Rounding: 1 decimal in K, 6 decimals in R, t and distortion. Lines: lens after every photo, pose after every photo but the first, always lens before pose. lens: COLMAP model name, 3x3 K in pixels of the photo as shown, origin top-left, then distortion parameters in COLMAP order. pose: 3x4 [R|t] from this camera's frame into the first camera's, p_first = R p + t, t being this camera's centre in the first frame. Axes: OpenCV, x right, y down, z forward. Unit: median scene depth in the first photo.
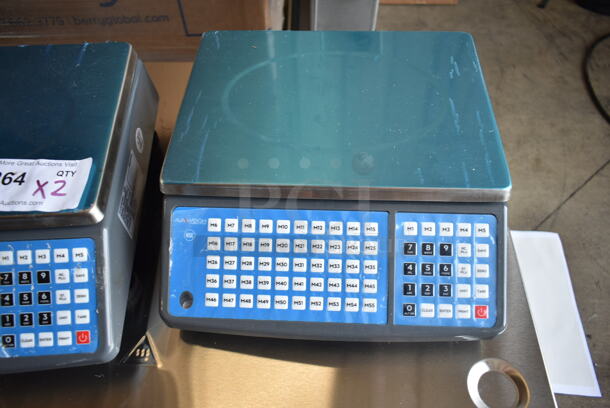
lens RADIAL K [[466.5, 0, 302.4], [0, 466.5, 203.3], [0, 0, 1]] dist [-0.014334, -0.001838]
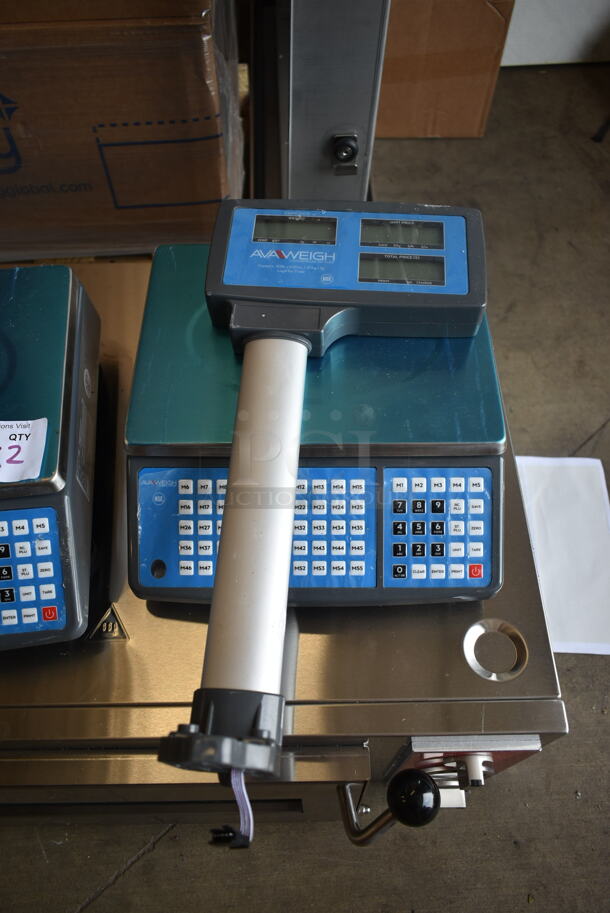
lens RADIAL K [[698.2, 0, 301.4], [0, 698.2, 454.5], [0, 0, 1]] dist [-0.014334, -0.001838]
pose [[0.998864, -0.029099, 0.037745, -0.013721], [0.025747, 0.995926, 0.086420, -0.130235], [-0.040106, -0.085350, 0.995544, -0.363397]]
